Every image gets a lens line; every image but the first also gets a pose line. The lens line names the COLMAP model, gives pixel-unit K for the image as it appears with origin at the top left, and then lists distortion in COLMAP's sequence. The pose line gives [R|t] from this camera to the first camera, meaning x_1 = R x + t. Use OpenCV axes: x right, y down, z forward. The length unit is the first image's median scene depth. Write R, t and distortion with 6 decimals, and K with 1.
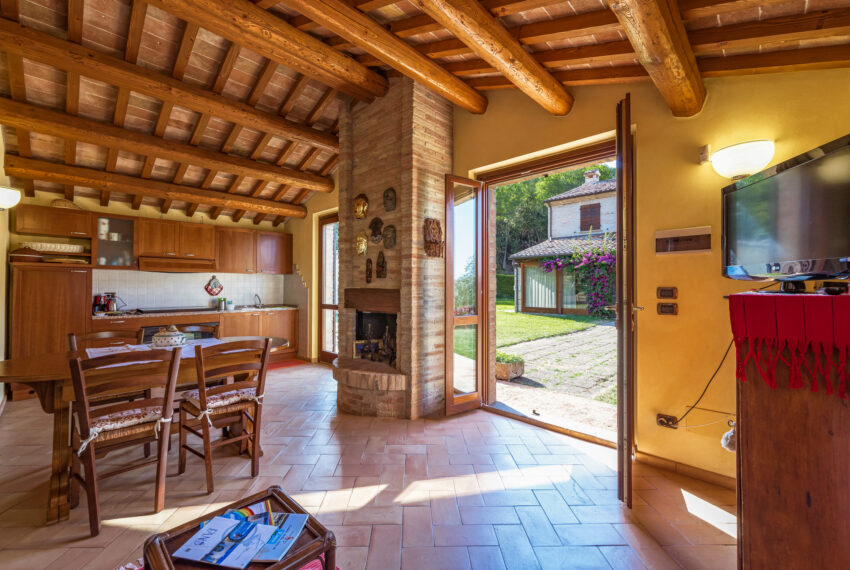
lens RADIAL K [[351.8, 0, 423.6], [0, 351.8, 282.8], [0, 0, 1]] dist [0.000075, 0.000016]
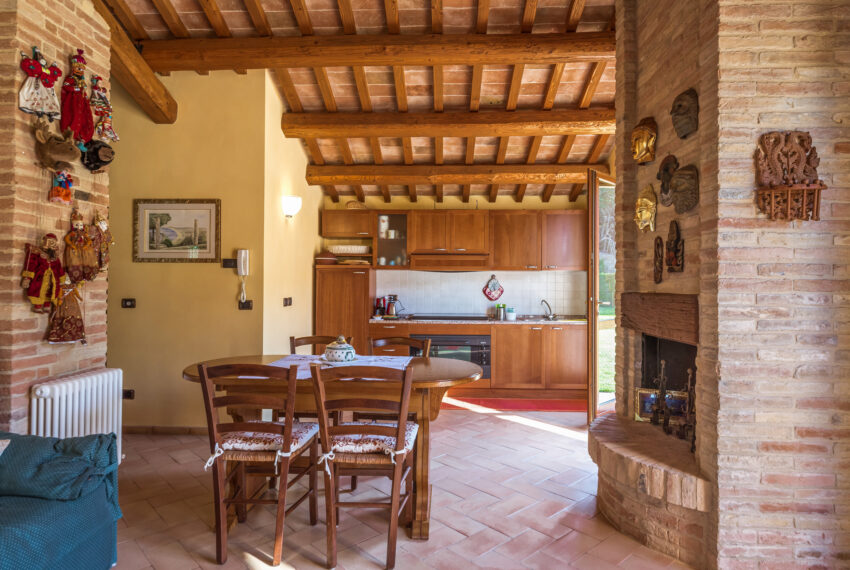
lens RADIAL K [[492.4, 0, 424.0], [0, 492.4, 280.9], [0, 0, 1]] dist [0.003303, 0.000697]
pose [[0.664772, -0.008994, -0.746992, 0.147838], [0.003373, 0.999953, -0.009039, 0.003045], [0.747039, 0.003489, 0.664771, 0.223288]]
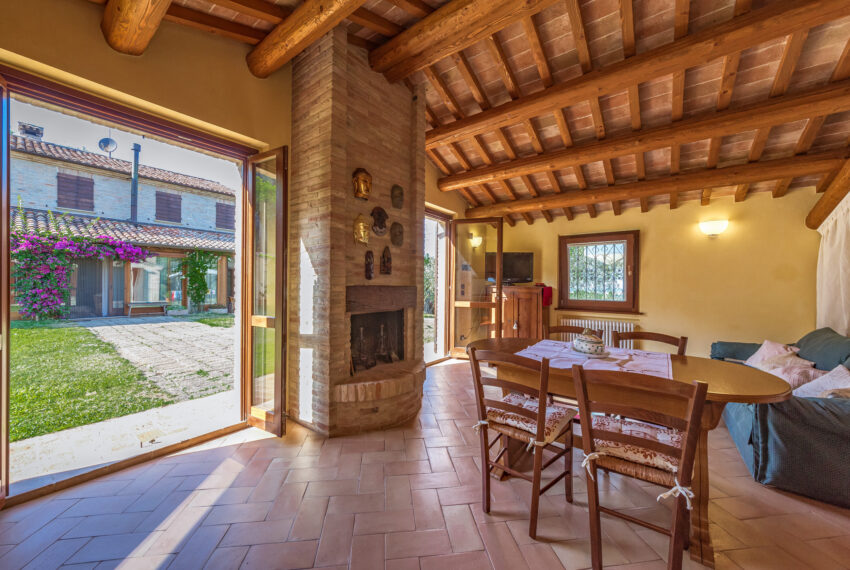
lens RADIAL K [[307.6, 0, 419.1], [0, 307.6, 285.9], [0, 0, 1]] dist [-0.000895, -0.000090]
pose [[-0.099670, -0.006325, 0.995000, -0.828461], [-0.018433, 0.999820, 0.004510, 0.010065], [-0.994850, -0.017891, -0.099769, 0.867509]]
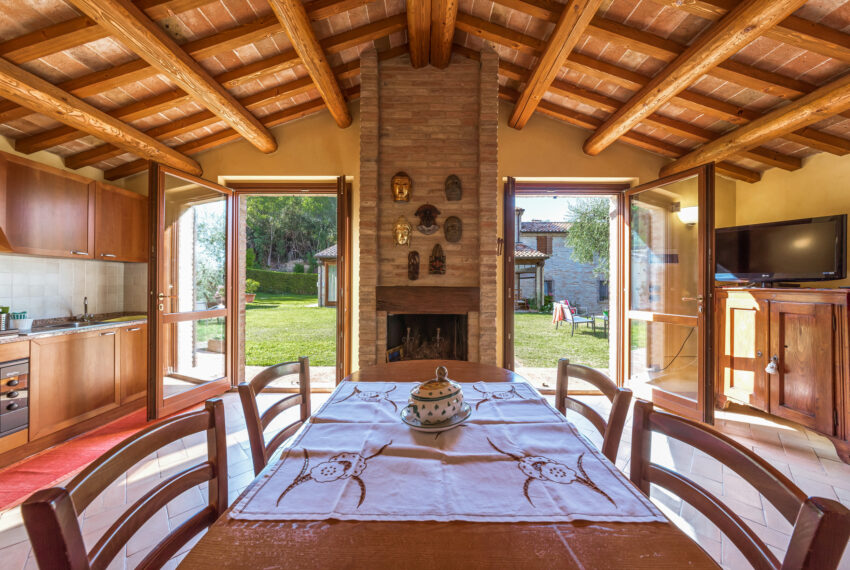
lens RADIAL K [[298.9, 0, 424.1], [0, 298.9, 283.2], [0, 0, 1]] dist [-0.000450, 0.000066]
pose [[0.725021, 0.002972, 0.688720, -0.575820], [-0.011050, 0.999912, 0.007317, 0.002752], [-0.688638, -0.012916, 0.724990, 0.418913]]
